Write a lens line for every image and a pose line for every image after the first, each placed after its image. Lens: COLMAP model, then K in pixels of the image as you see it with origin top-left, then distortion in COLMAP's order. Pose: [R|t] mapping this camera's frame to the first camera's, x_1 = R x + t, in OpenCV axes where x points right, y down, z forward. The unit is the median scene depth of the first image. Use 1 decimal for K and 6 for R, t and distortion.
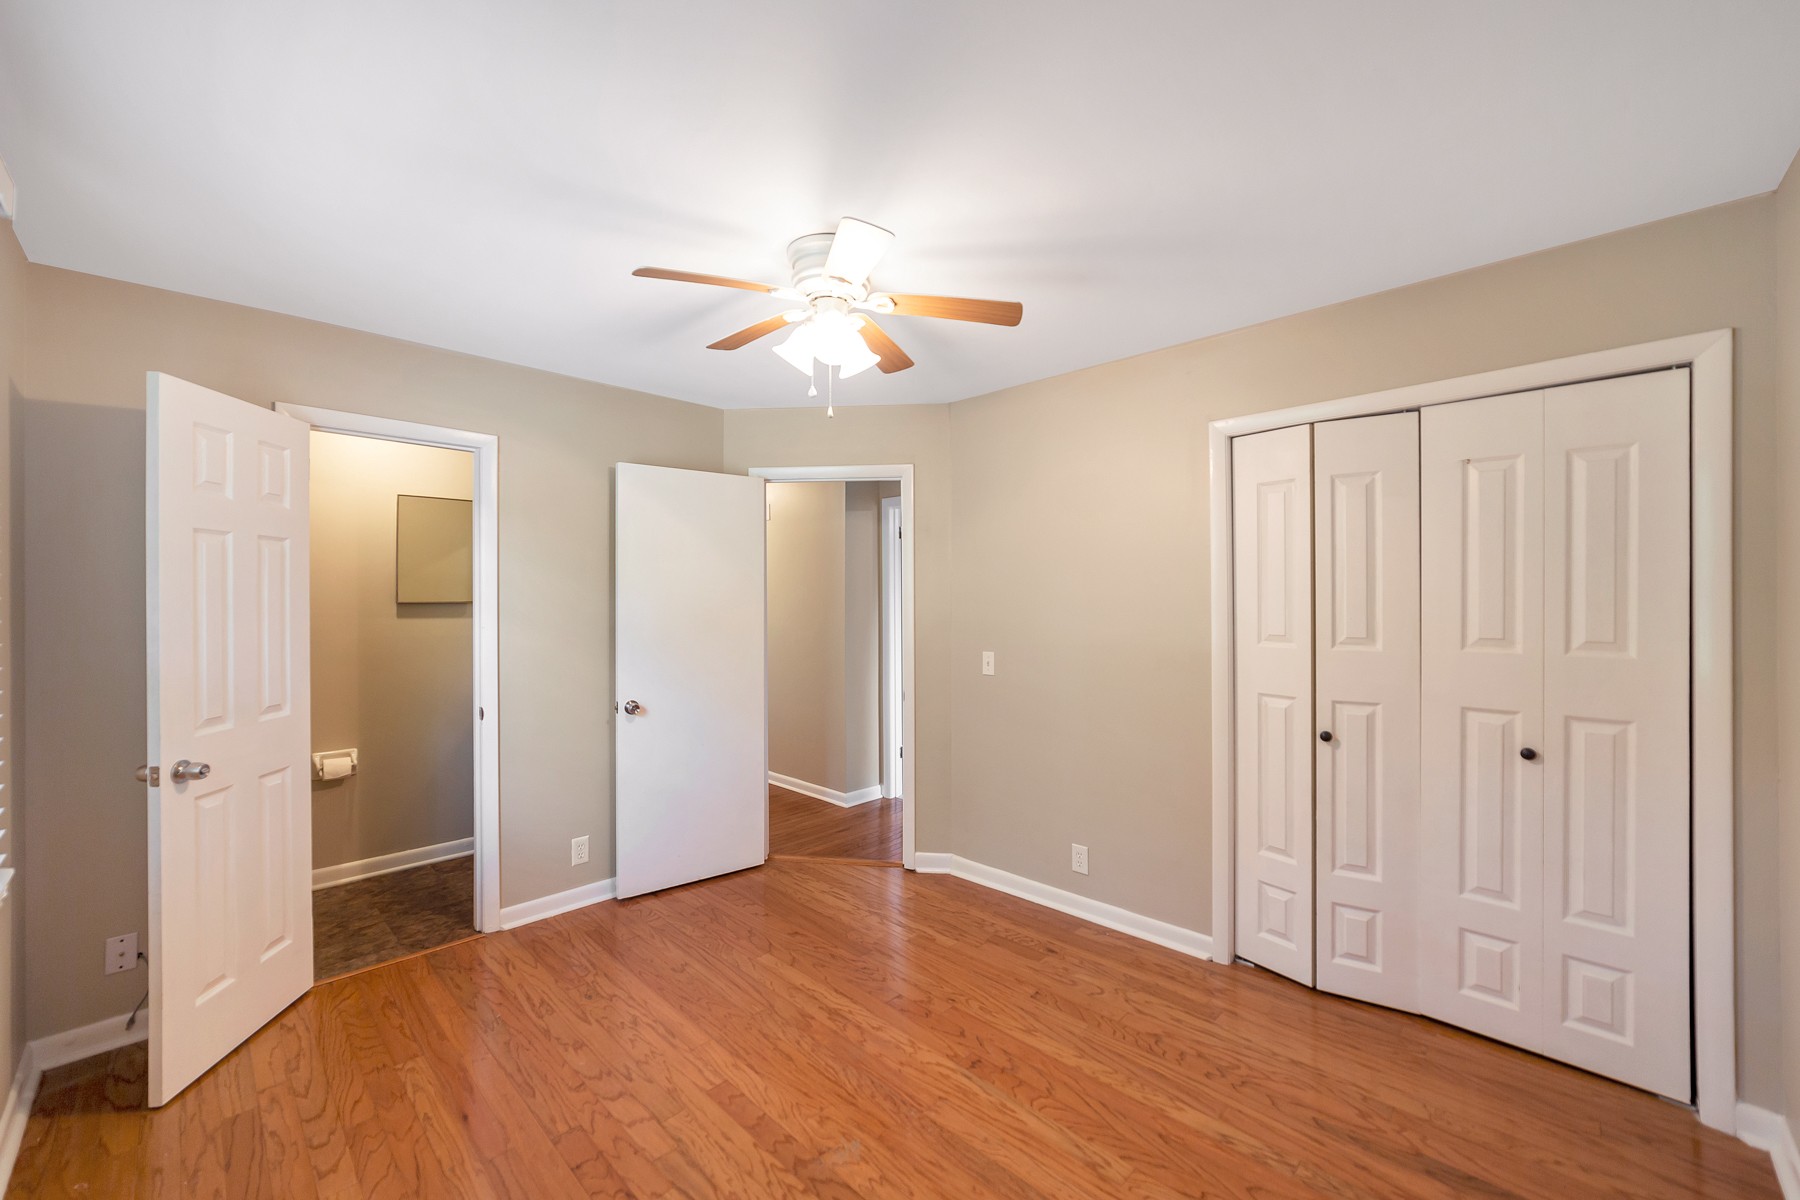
lens RADIAL K [[714.0, 0, 886.4], [0, 714.0, 597.0], [0, 0, 1]] dist [-0.013162, 0.000502]
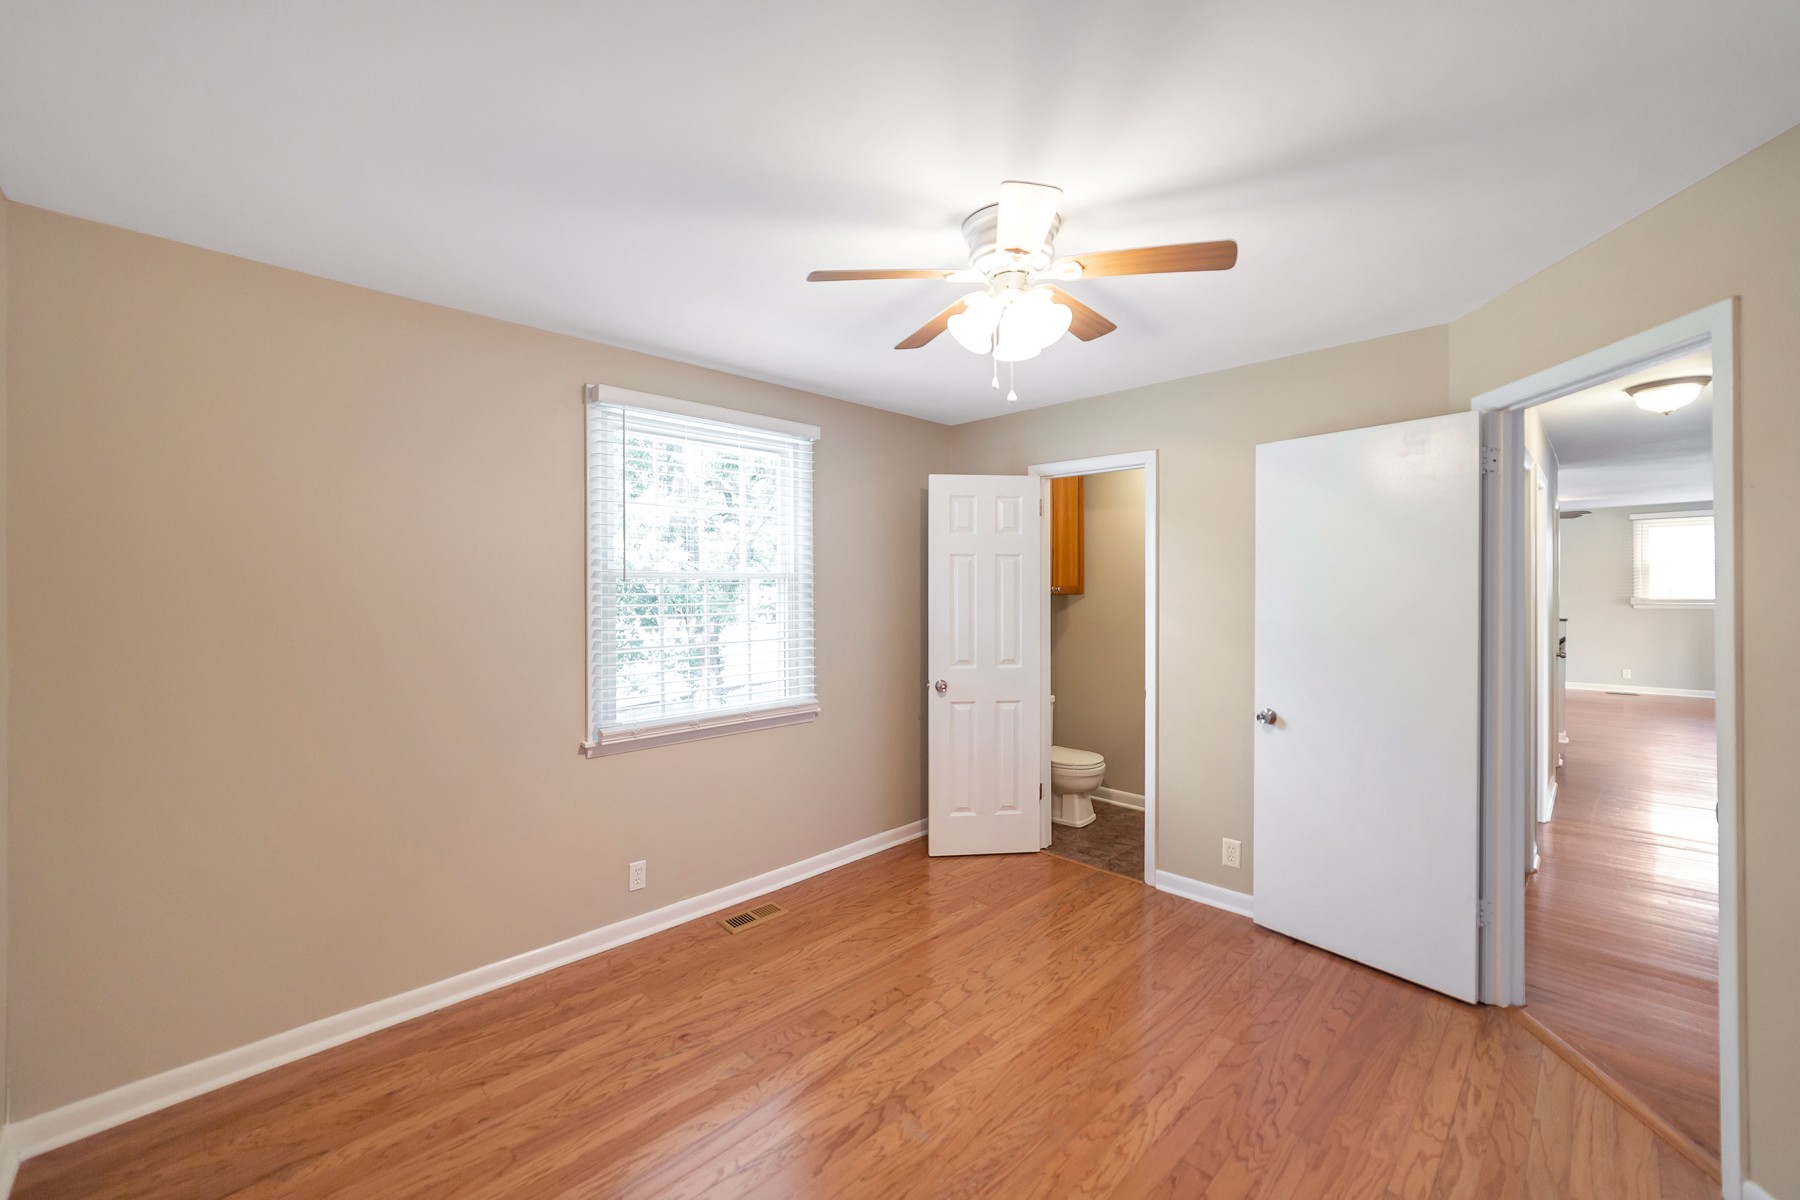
lens RADIAL K [[714.0, 0, 889.4], [0, 714.0, 592.0], [0, 0, 1]] dist [-0.013162, 0.000502]
pose [[-0.020165, 0.001968, -0.999795, 0.707432], [0.003120, 0.999993, 0.001906, -0.004994], [0.999792, -0.003081, -0.020171, 0.710450]]
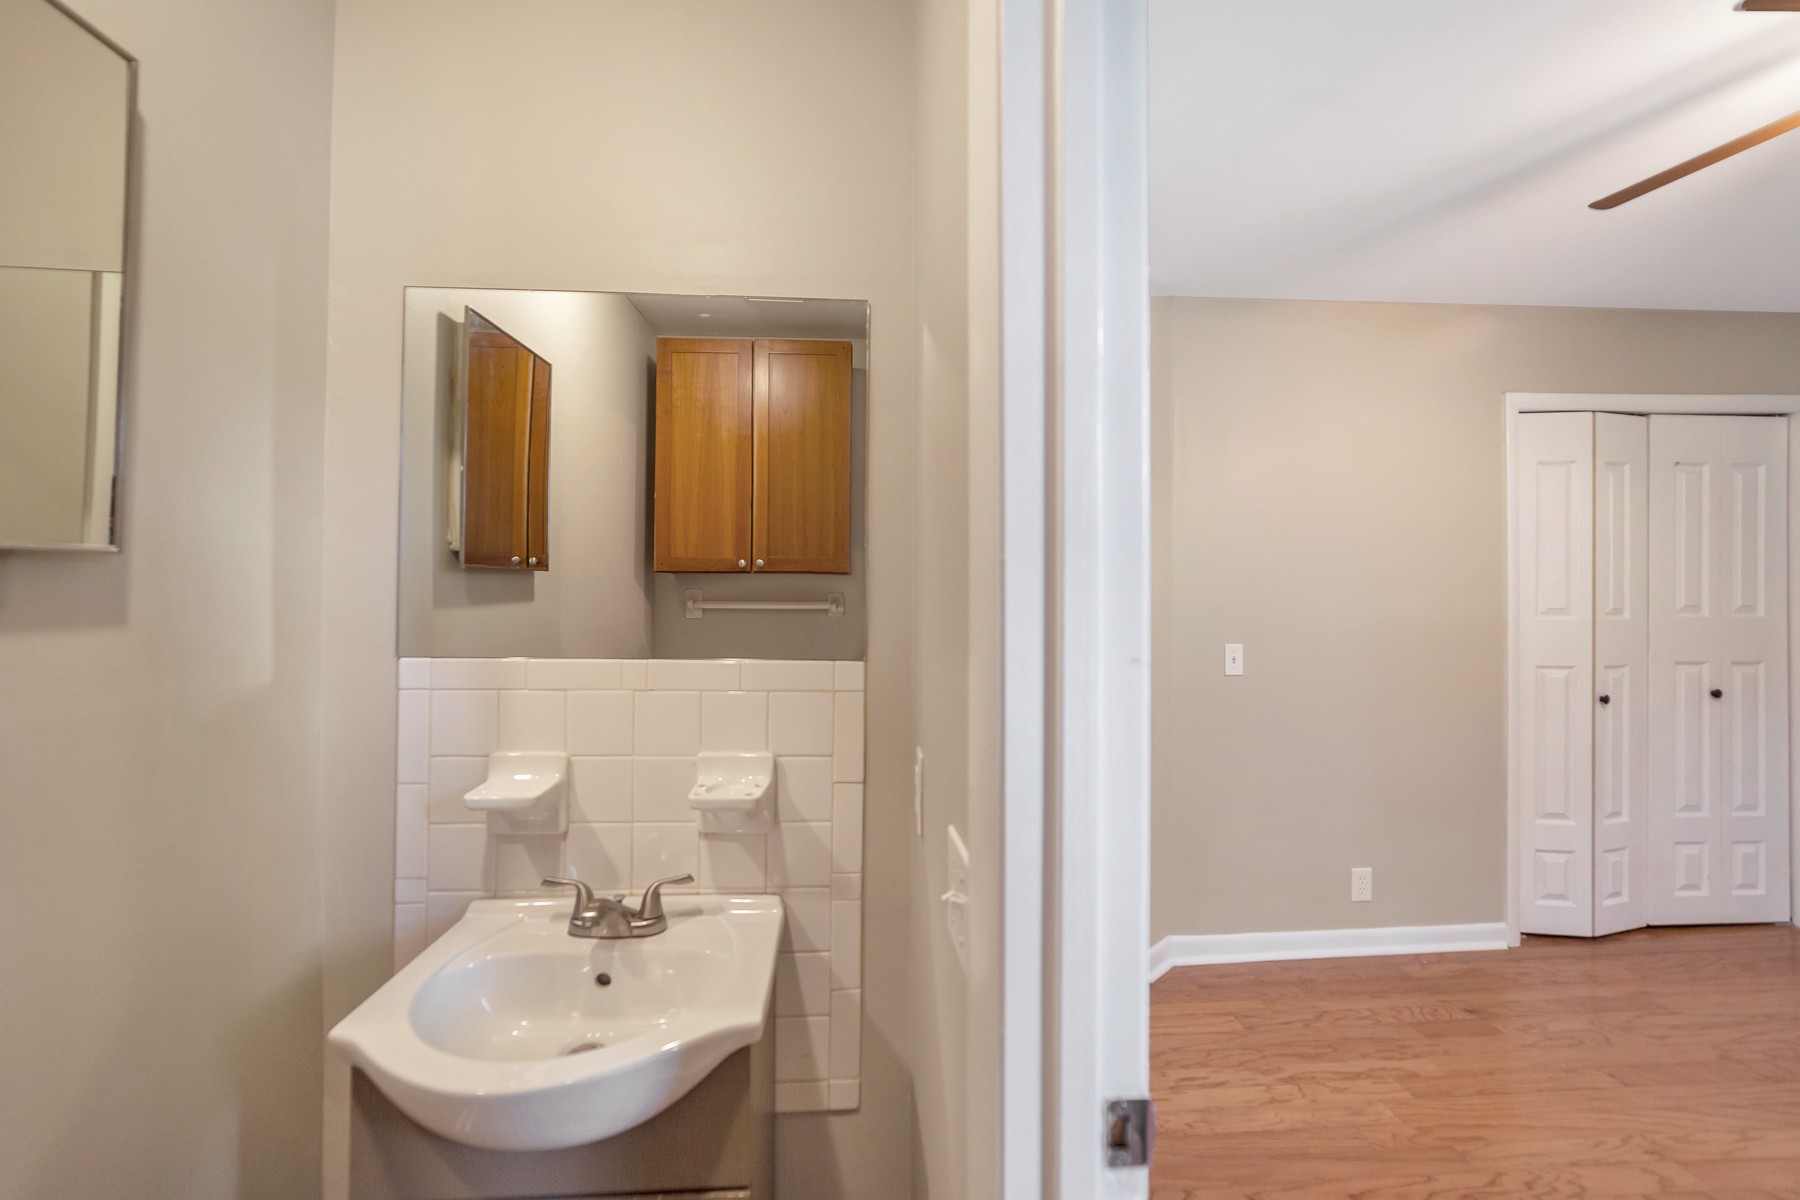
lens RADIAL K [[678.1, 0, 900.3], [0, 678.1, 592.7], [0, 0, 1]] dist [0.003274, 0.000436]
pose [[0.655672, 0.009751, 0.754983, -0.860500], [-0.000418, 0.999921, -0.012552, 0.044306], [-0.755045, 0.007914, 0.655625, 1.101059]]
